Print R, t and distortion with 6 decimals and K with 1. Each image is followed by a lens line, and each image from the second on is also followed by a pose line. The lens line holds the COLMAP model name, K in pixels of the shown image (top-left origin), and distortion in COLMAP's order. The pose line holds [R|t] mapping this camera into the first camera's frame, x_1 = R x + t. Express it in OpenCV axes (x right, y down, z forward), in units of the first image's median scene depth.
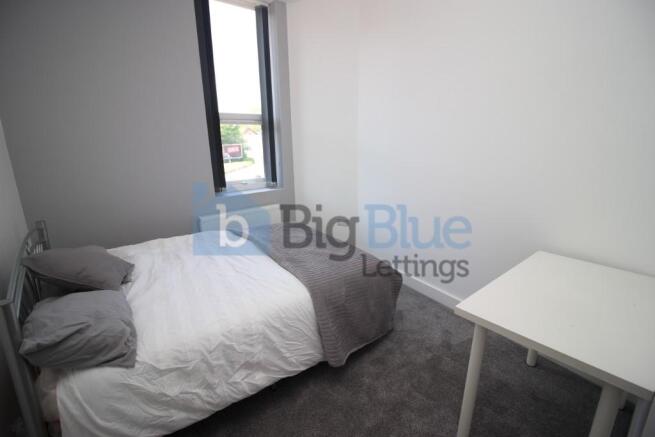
lens RADIAL K [[308.2, 0, 329.4], [0, 308.2, 218.9], [0, 0, 1]] dist [-0.018512, -0.001431]
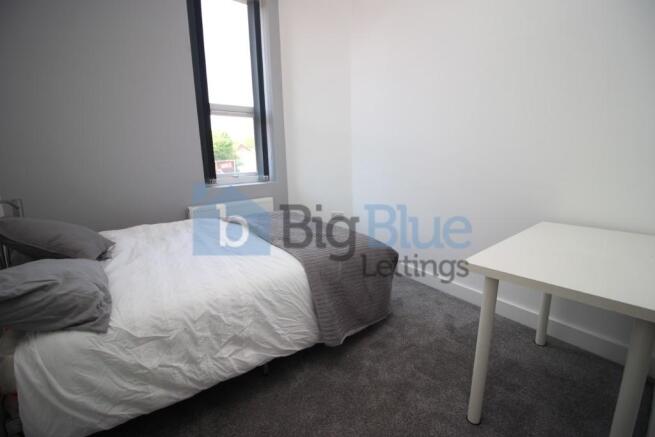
lens RADIAL K [[308.2, 0, 329.0], [0, 308.2, 217.5], [0, 0, 1]] dist [-0.018512, -0.001431]
pose [[0.999718, -0.013181, 0.019746, -0.004335], [0.014292, 0.998260, -0.057213, 0.155160], [-0.018957, 0.057479, 0.998167, 0.060847]]
